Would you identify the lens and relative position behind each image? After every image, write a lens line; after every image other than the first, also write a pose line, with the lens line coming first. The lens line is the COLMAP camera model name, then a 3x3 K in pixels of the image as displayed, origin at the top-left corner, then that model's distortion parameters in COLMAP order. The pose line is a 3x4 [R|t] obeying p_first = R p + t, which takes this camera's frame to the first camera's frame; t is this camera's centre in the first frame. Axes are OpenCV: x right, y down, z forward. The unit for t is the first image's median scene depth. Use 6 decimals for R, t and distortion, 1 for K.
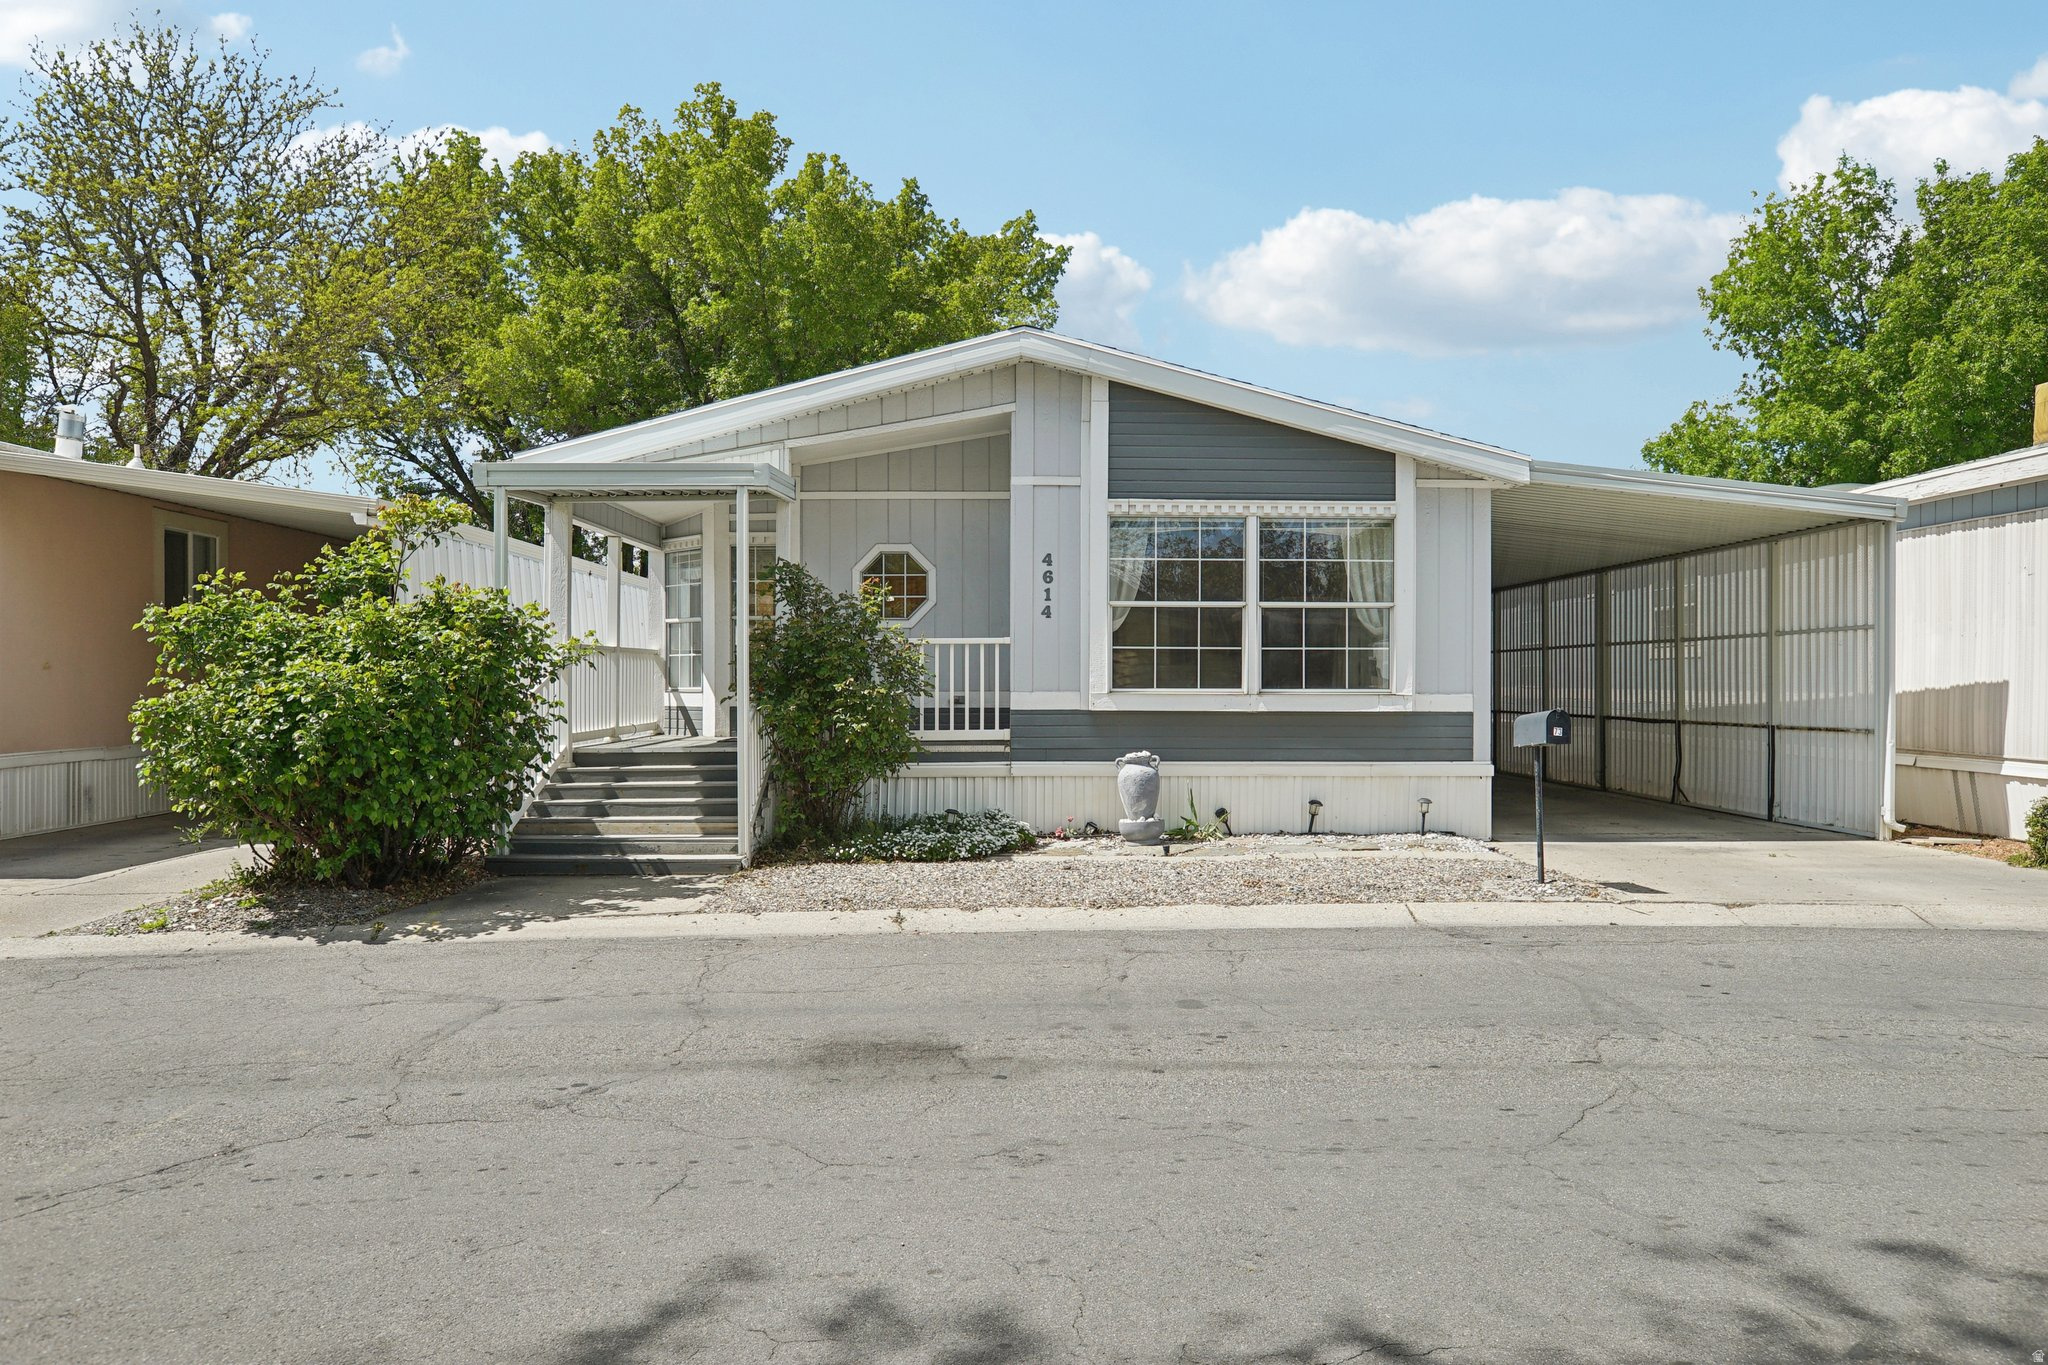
lens RADIAL K [[1338.6, 0, 1045.2], [0, 1338.6, 743.5], [0, 0, 1]] dist [0.005607, 0.019316]
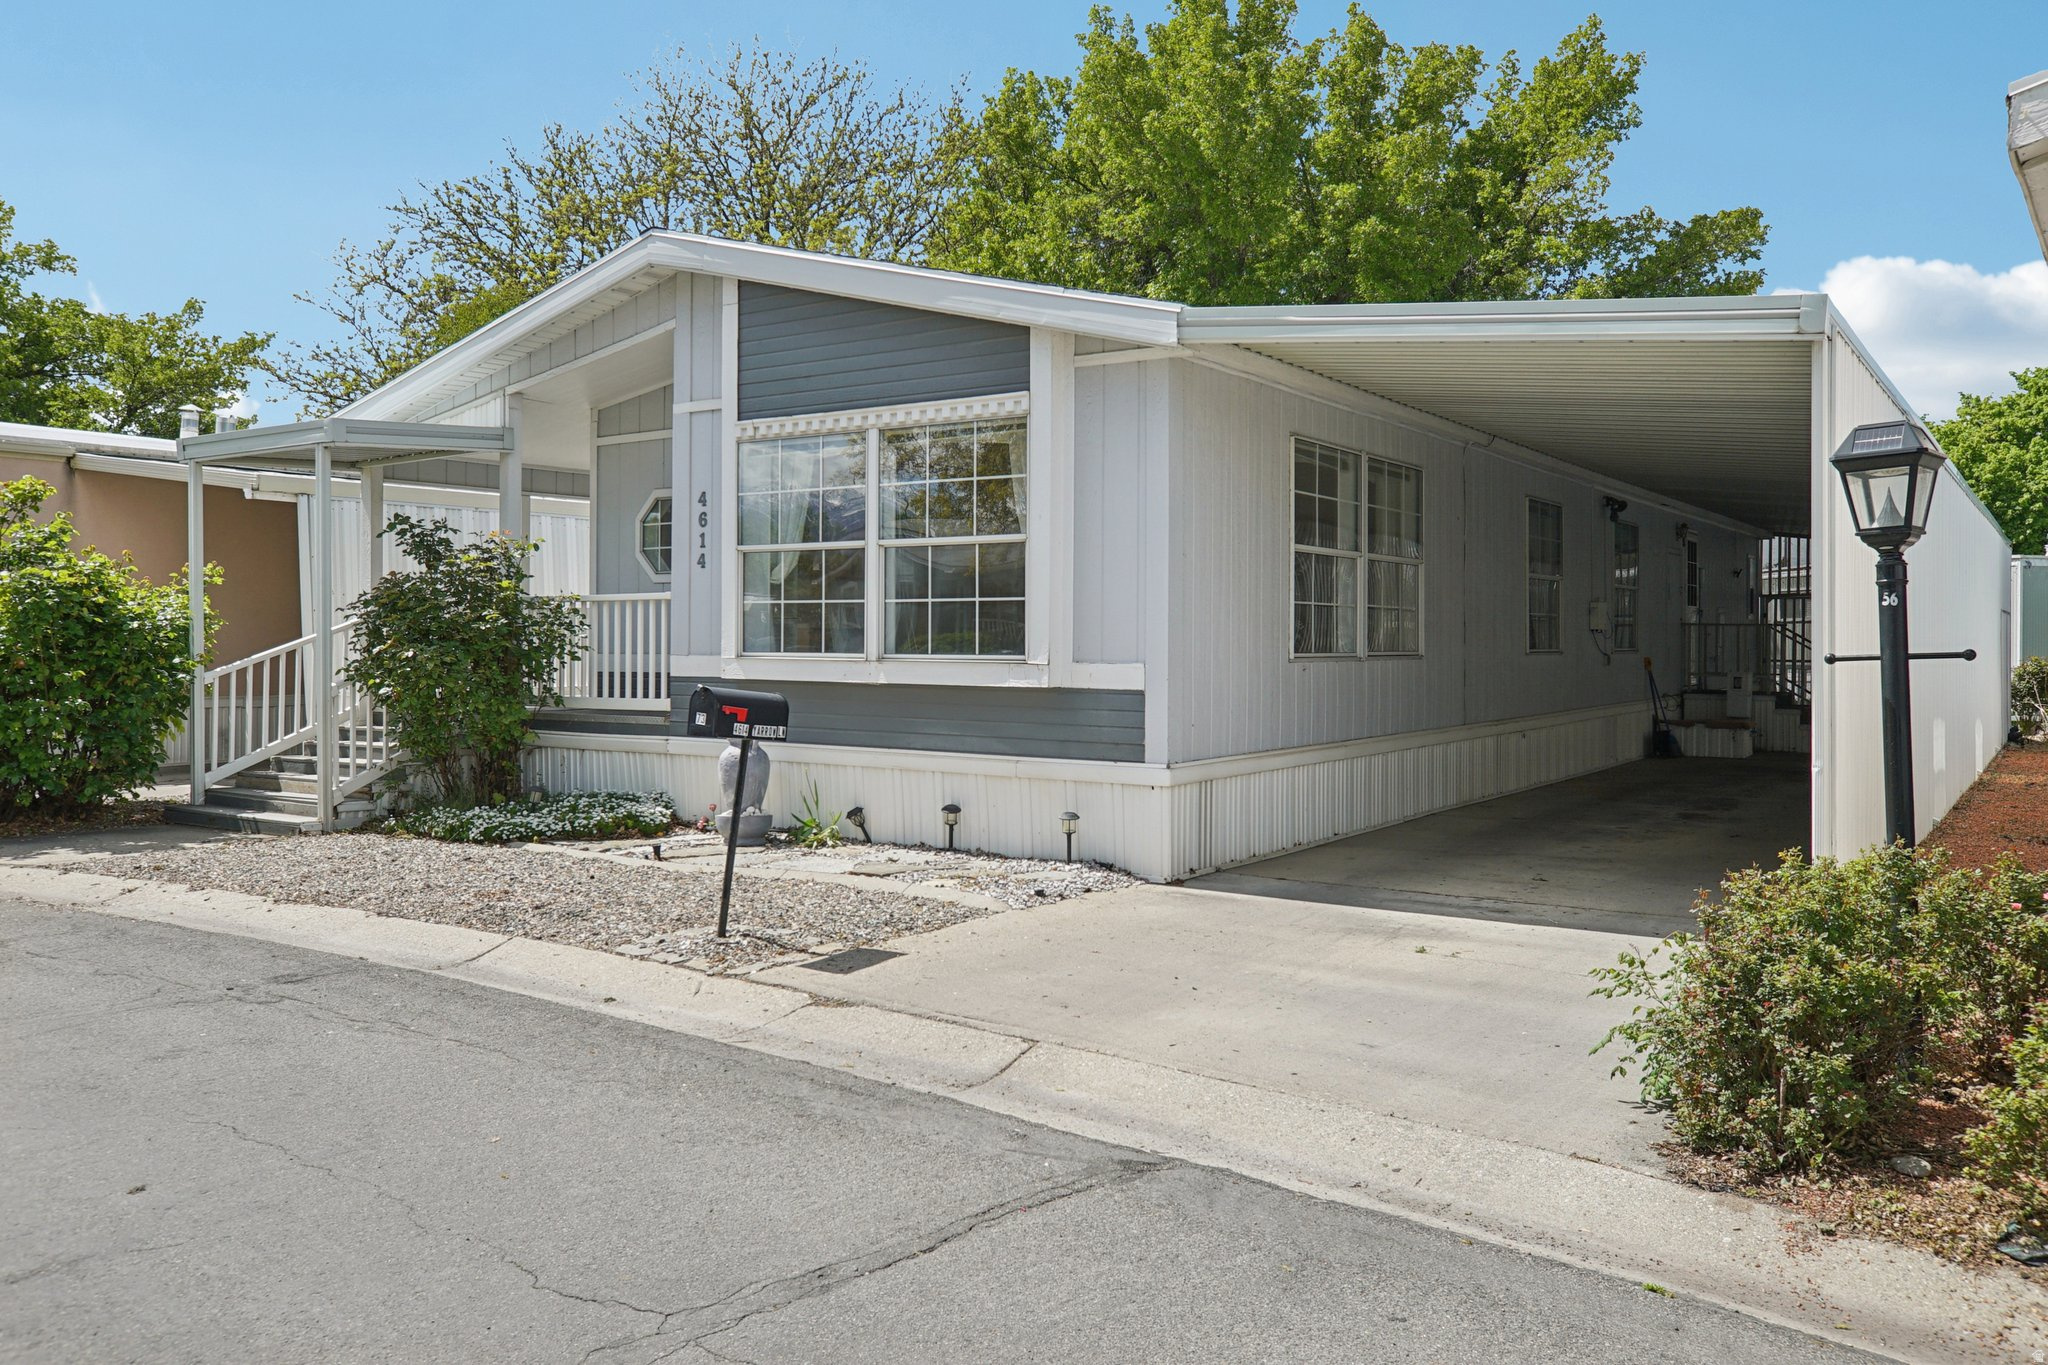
lens RADIAL K [[1574.8, 0, 992.4], [0, 1574.8, 661.8], [0, 0, 1]] dist [0.011457, 0.001959]
pose [[0.800342, 0.010212, -0.599457, 0.742002], [-0.031863, 0.999166, -0.025520, -0.015128], [0.598697, 0.039525, 0.800000, 0.319958]]
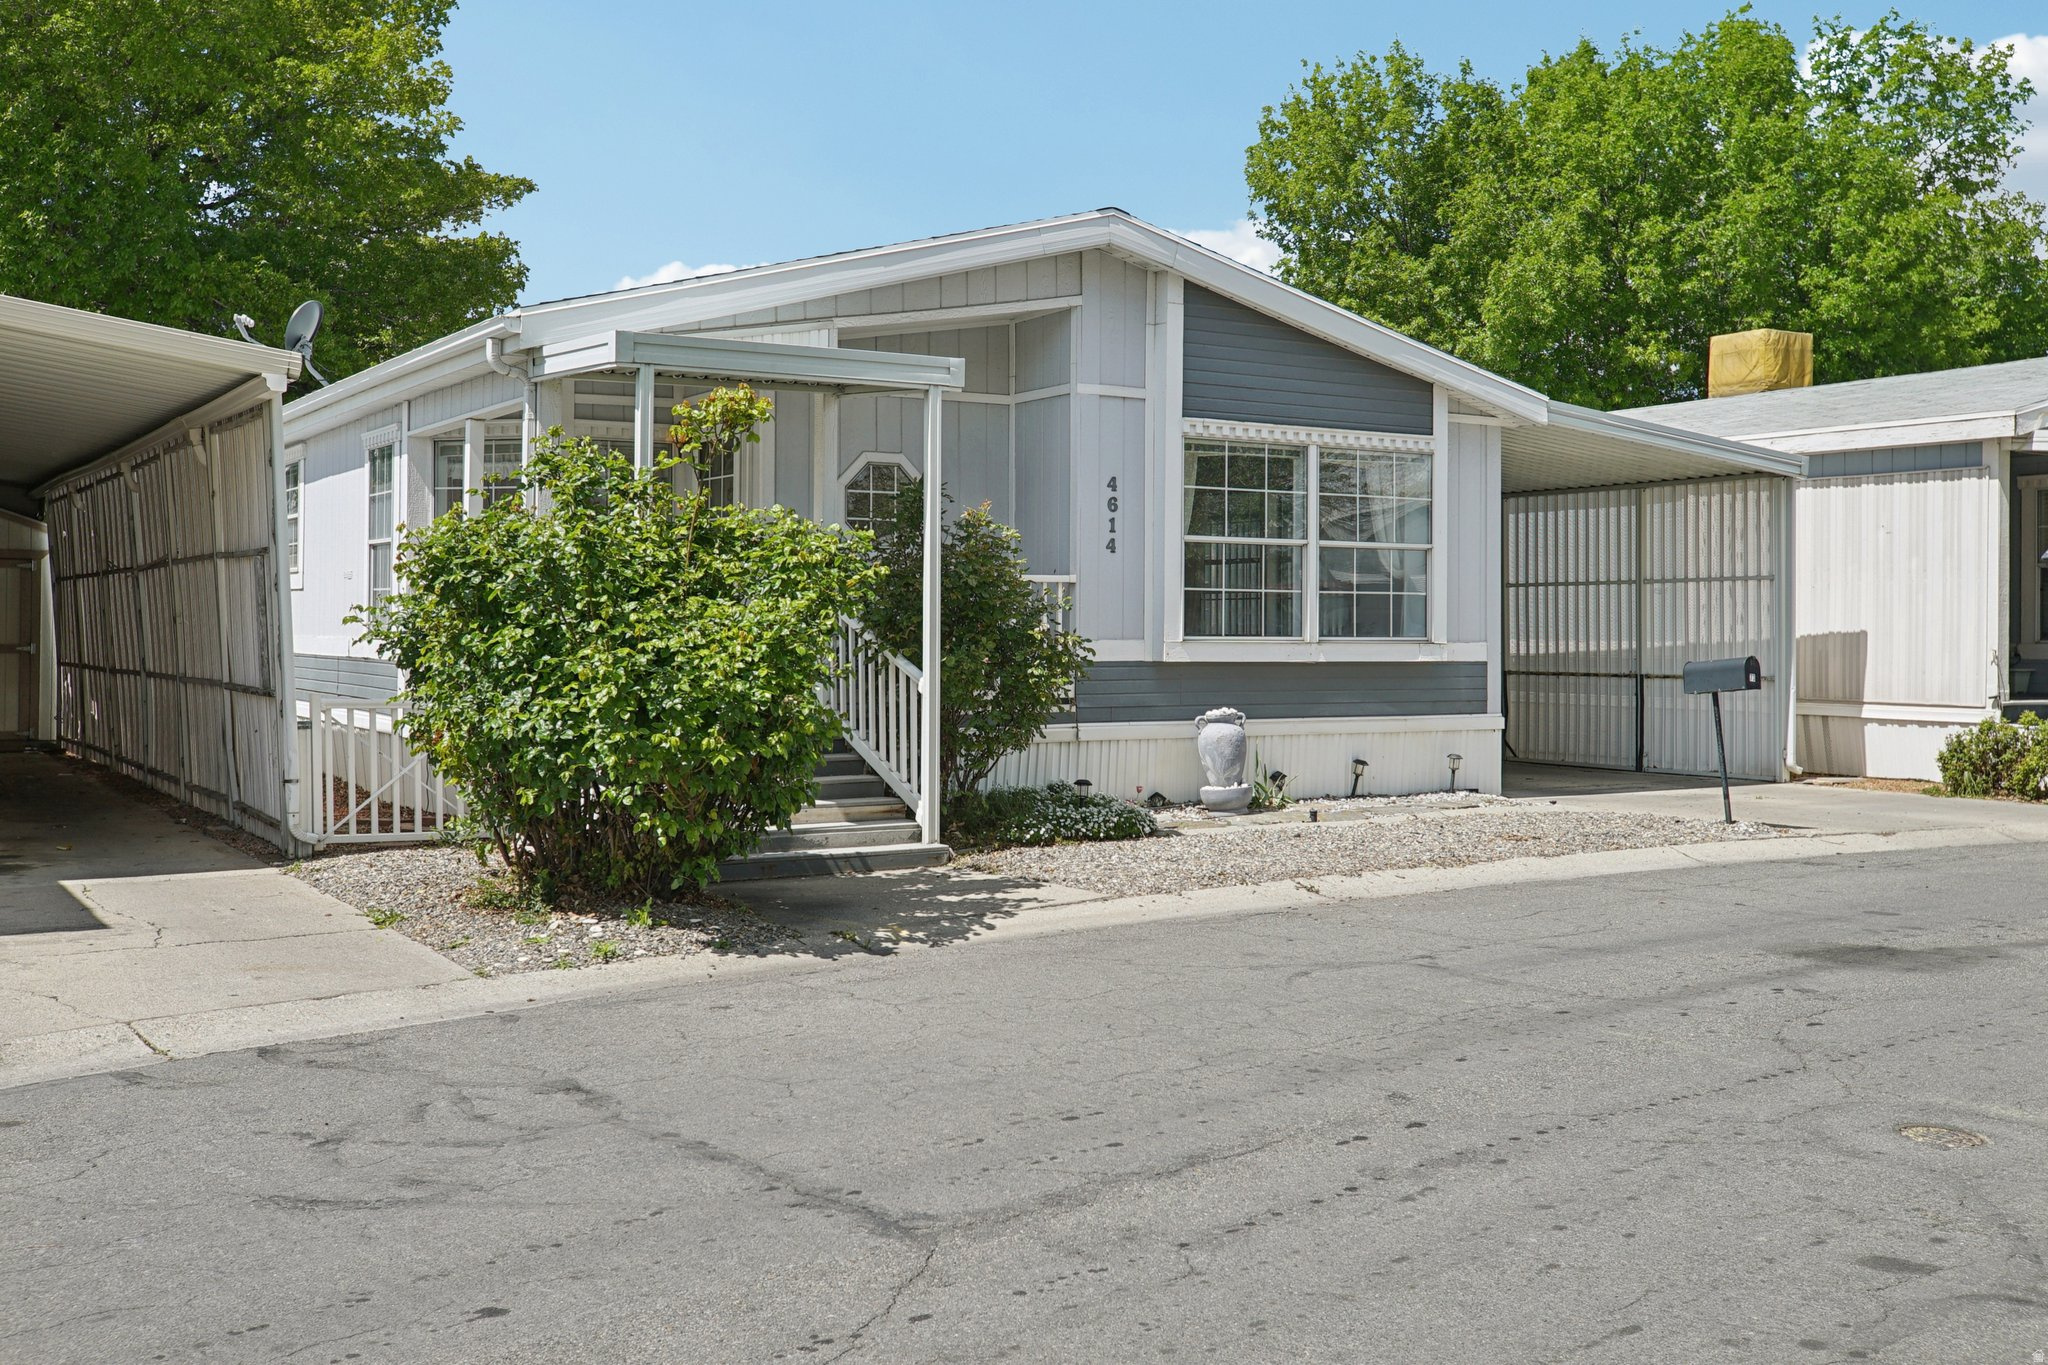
lens RADIAL K [[2032.9, 0, 1022.0], [0, 2032.9, 671.9], [0, 0, 1]] dist [0.065529, 0.000000]
pose [[0.863278, -0.007883, 0.504667, -0.695562], [0.019716, 0.999642, -0.018111, 0.003475], [-0.504343, 0.025585, 0.863124, -0.076512]]
